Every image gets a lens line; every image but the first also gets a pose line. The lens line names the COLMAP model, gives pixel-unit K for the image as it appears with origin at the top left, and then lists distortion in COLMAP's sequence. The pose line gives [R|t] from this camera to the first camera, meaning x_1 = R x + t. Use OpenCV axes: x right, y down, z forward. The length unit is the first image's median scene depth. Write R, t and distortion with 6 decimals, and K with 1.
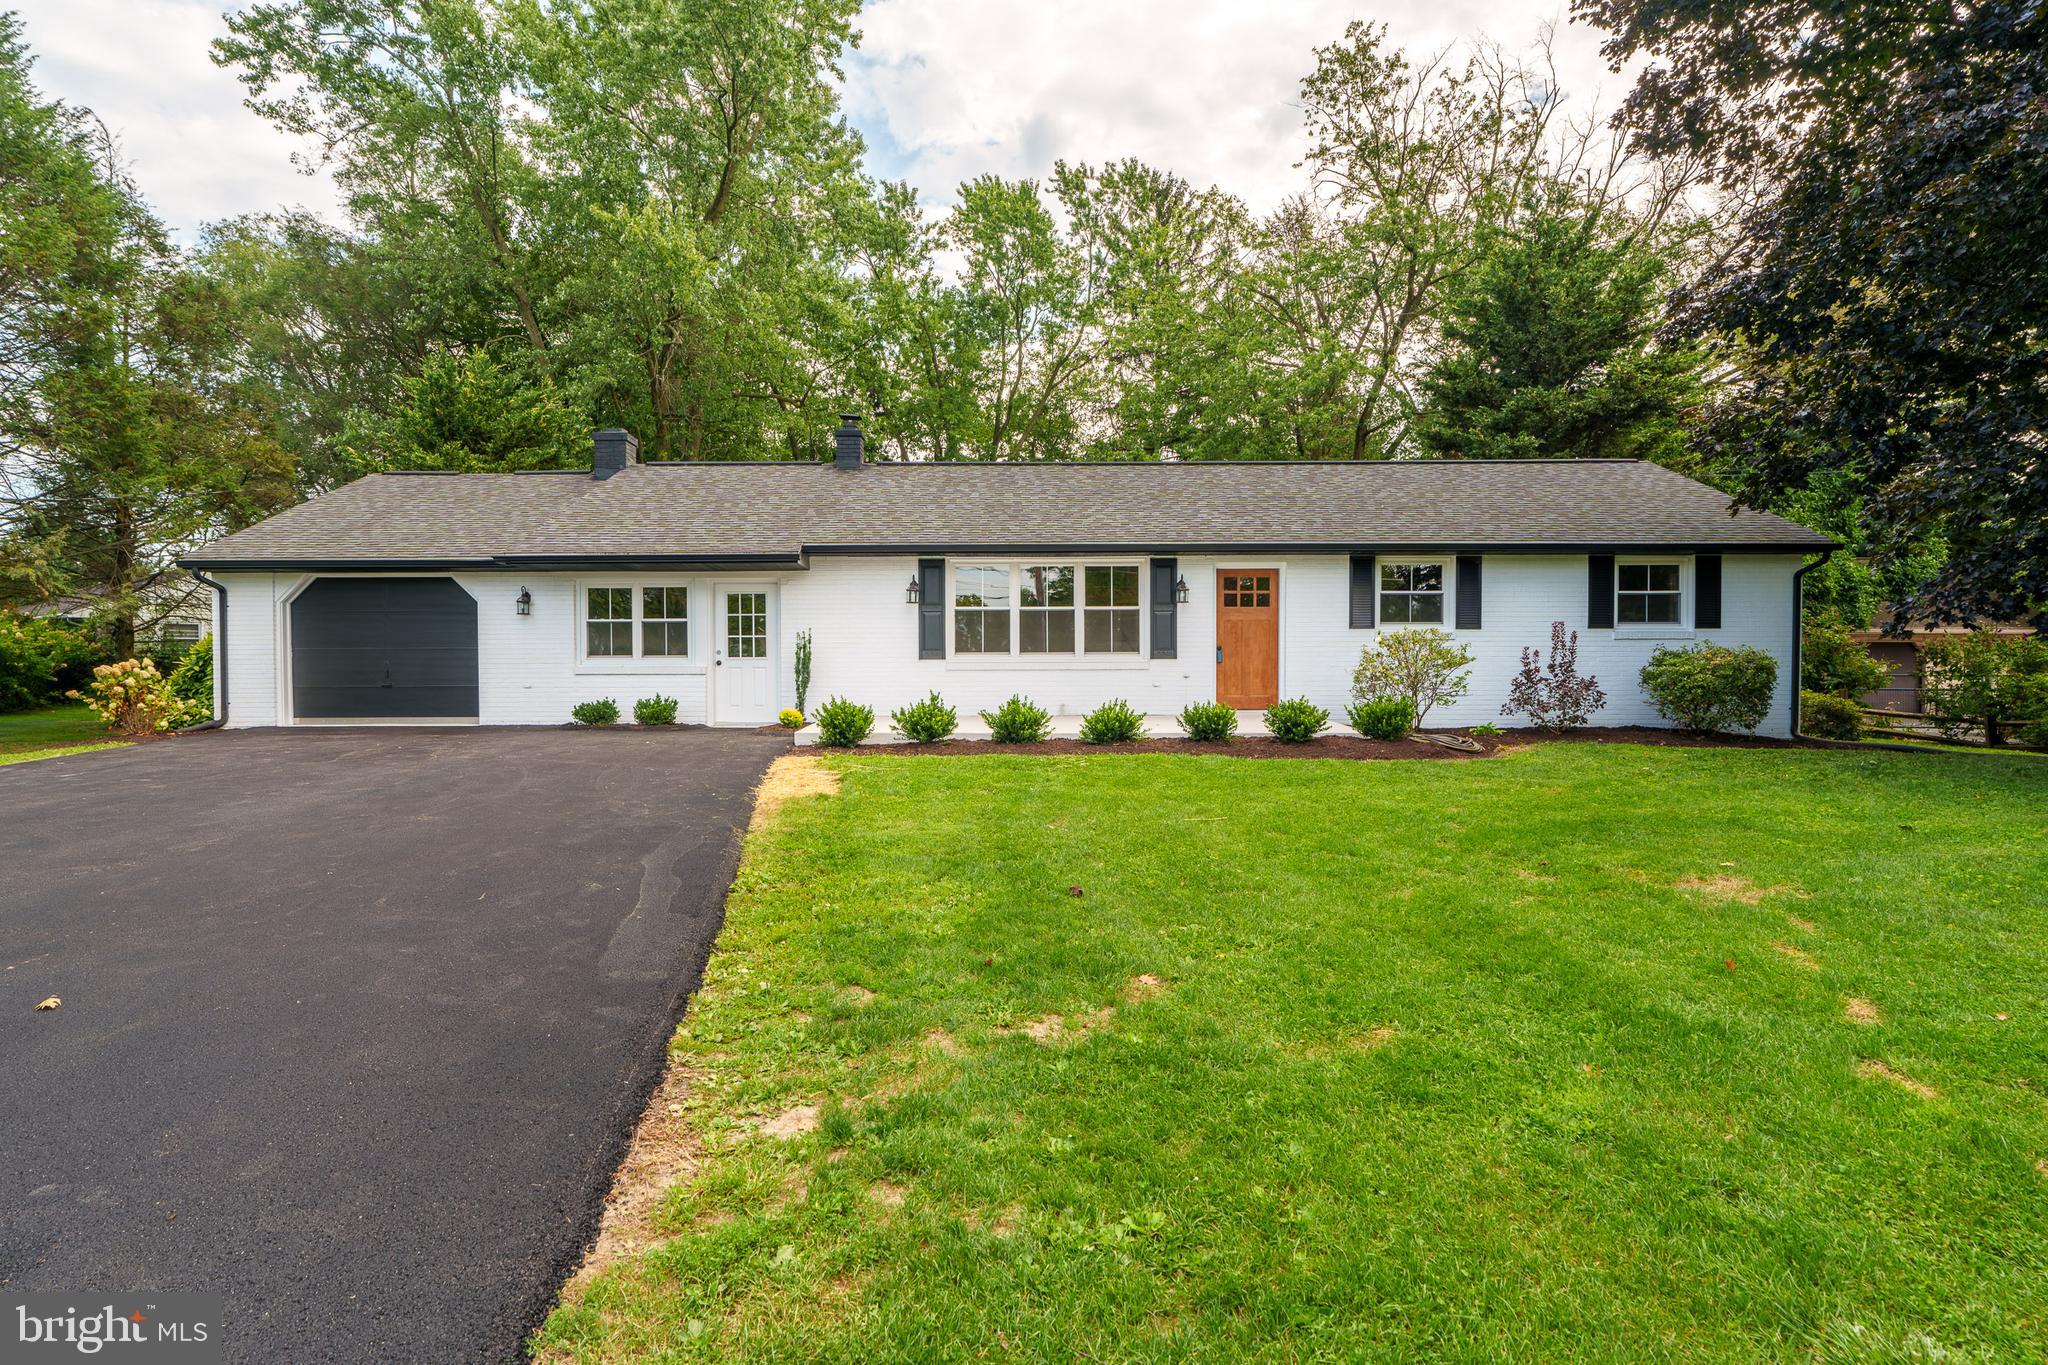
lens RADIAL K [[1105.1, 0, 1024.0], [0, 1105.1, 682.5], [0, 0, 1]] dist [0.017060, -0.000320]
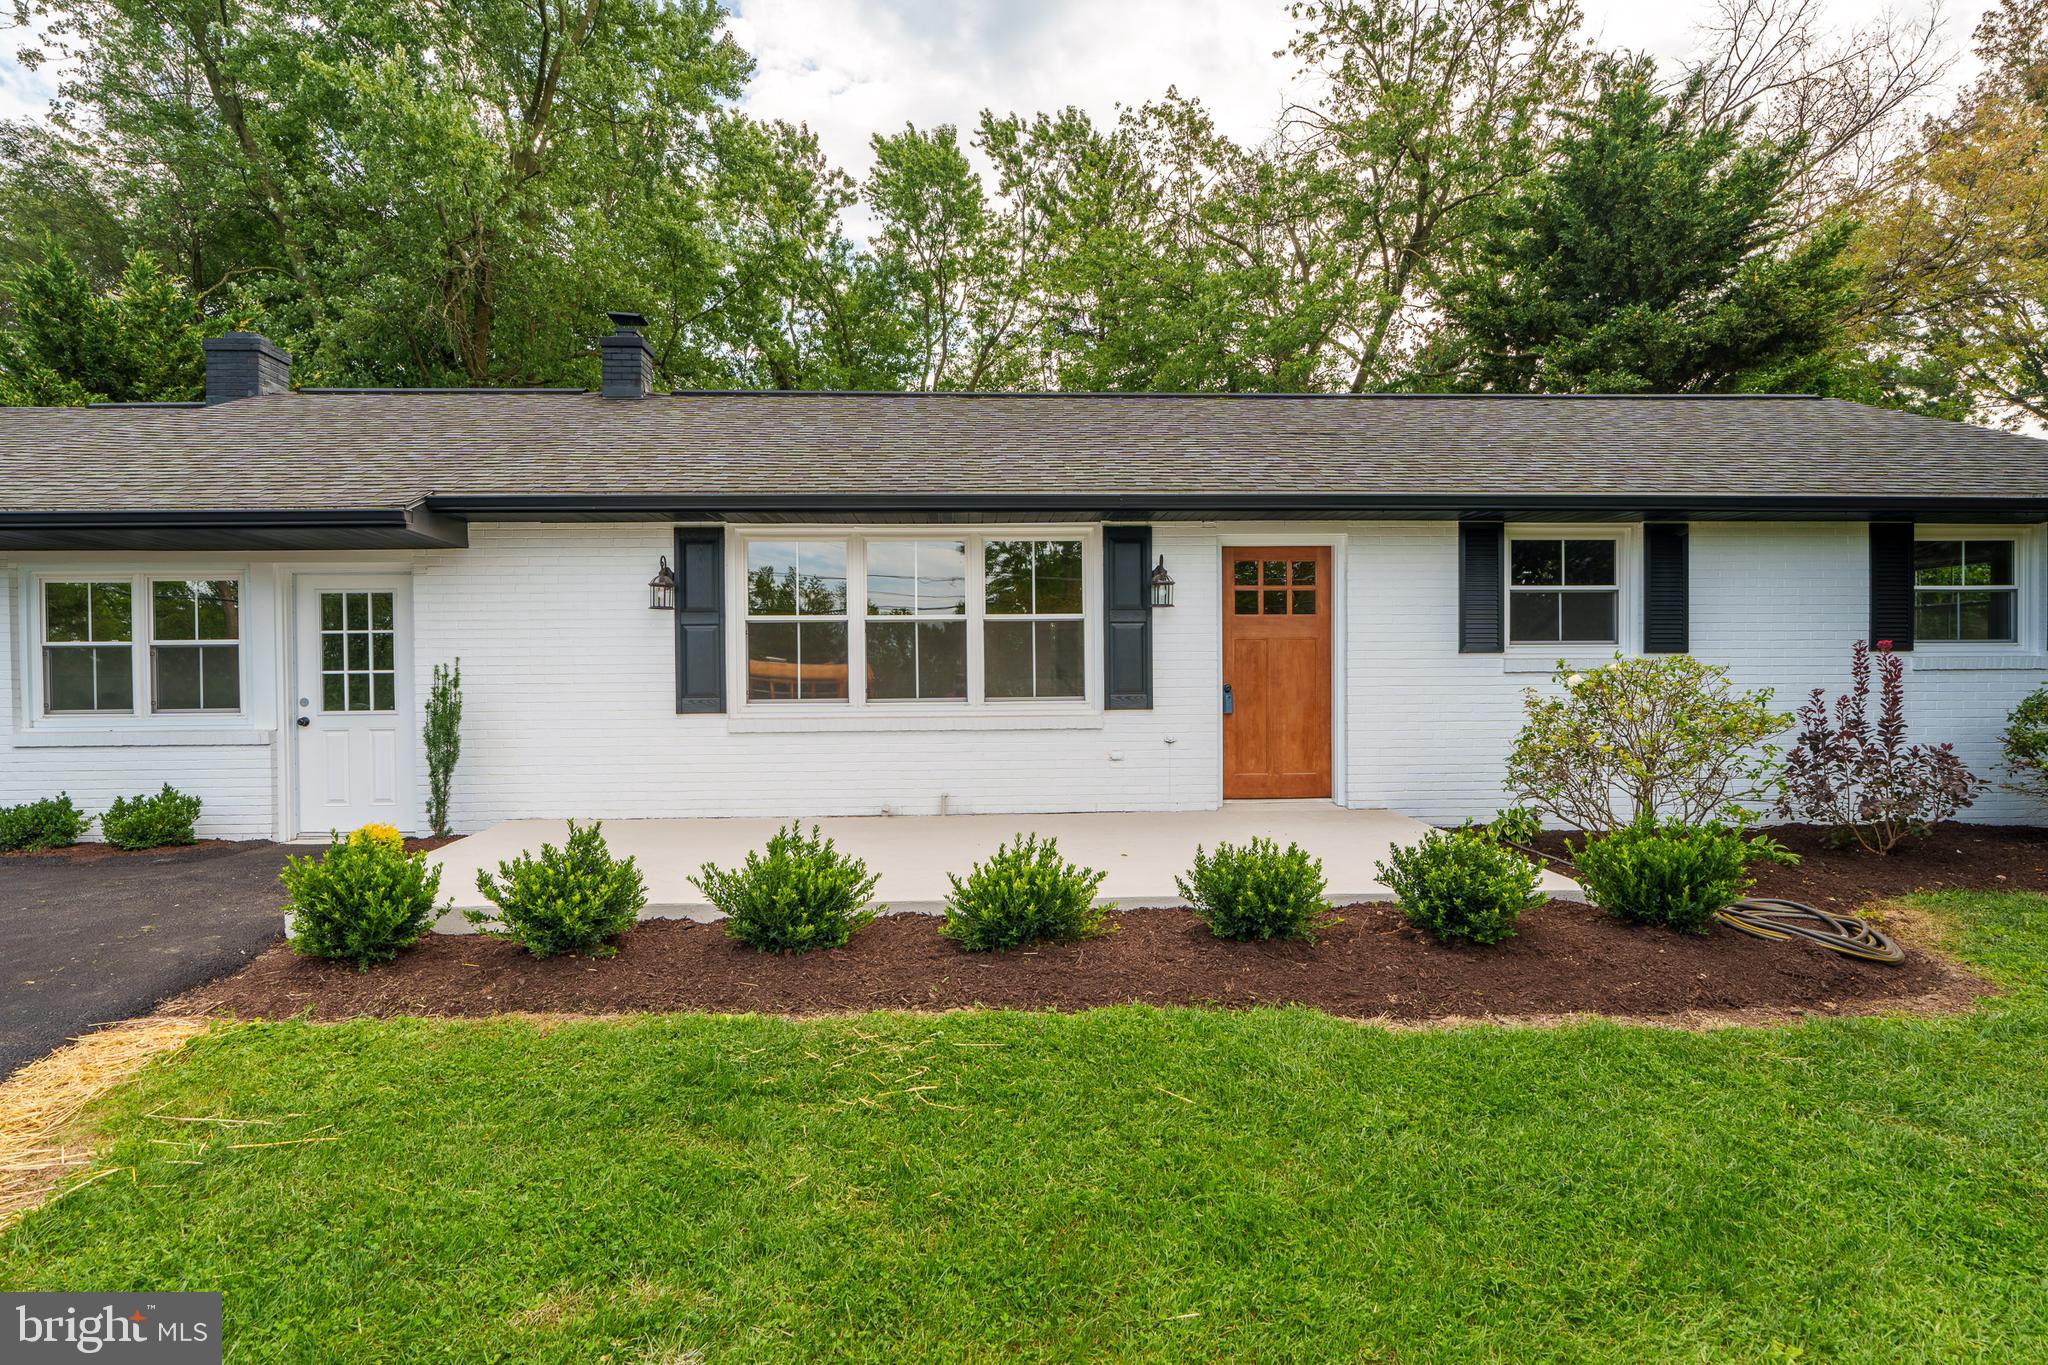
lens RADIAL K [[1070.3, 0, 1024.0], [0, 1070.3, 682.5], [0, 0, 1]] dist [-0.000035, 0.000228]
pose [[0.998716, -0.006065, 0.050299, 0.047271], [0.006591, 0.999925, -0.010296, -0.029229], [-0.050233, 0.010614, 0.998681, 0.465861]]
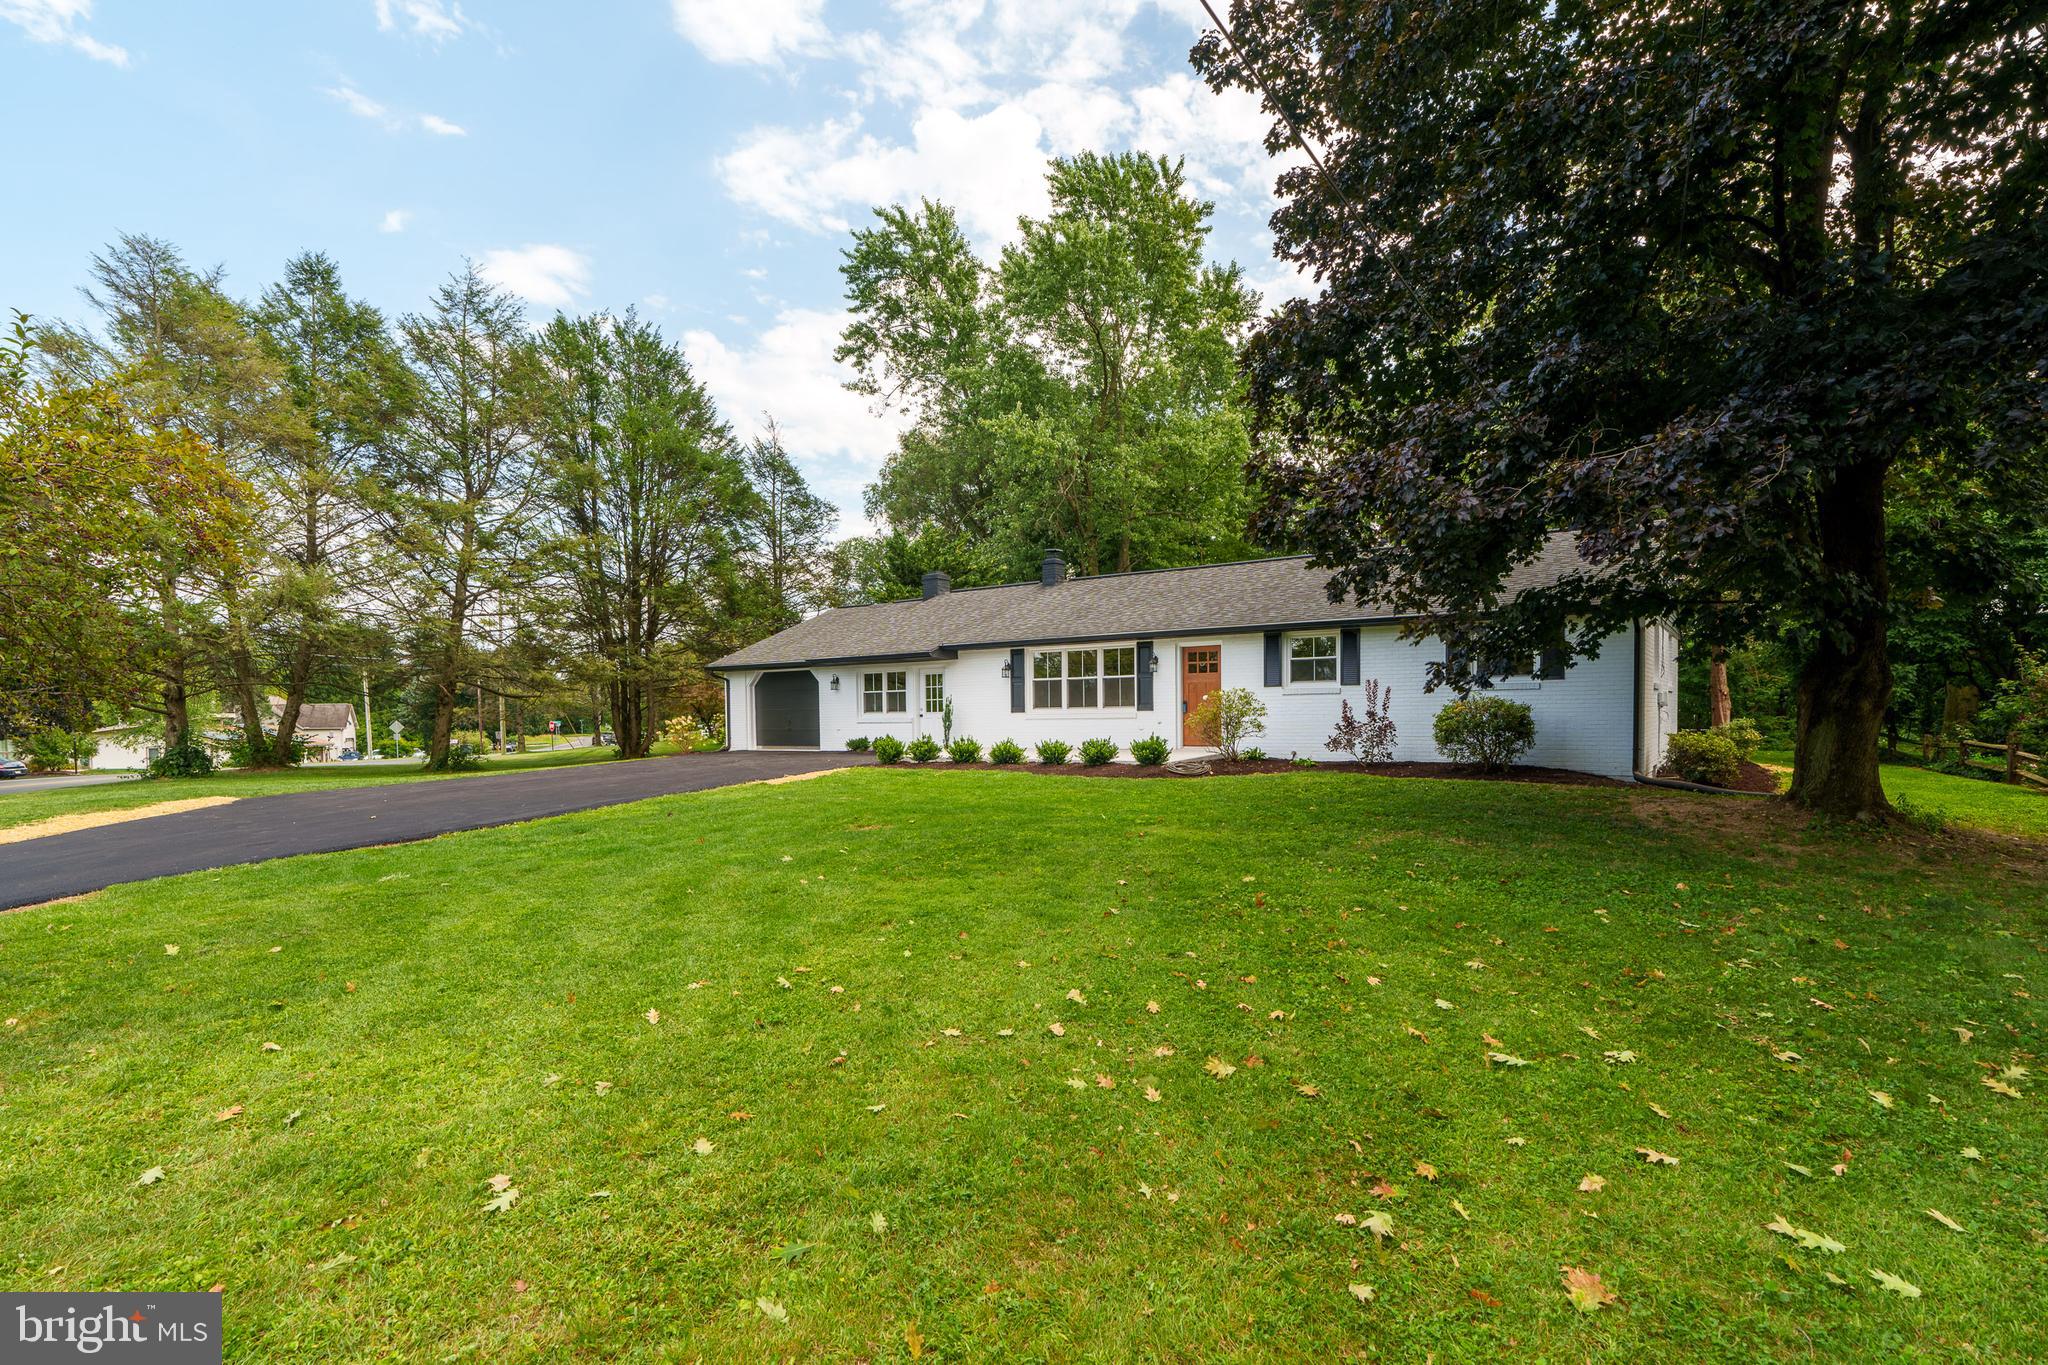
lens RADIAL K [[1070.3, 0, 1024.0], [0, 1070.3, 682.5], [0, 0, 1]] dist [-0.000035, 0.000228]
pose [[0.810214, -0.024782, -0.585610, 0.809628], [-0.000764, 0.999060, -0.043336, 0.002569], [0.586134, 0.035559, 0.809434, -0.229987]]
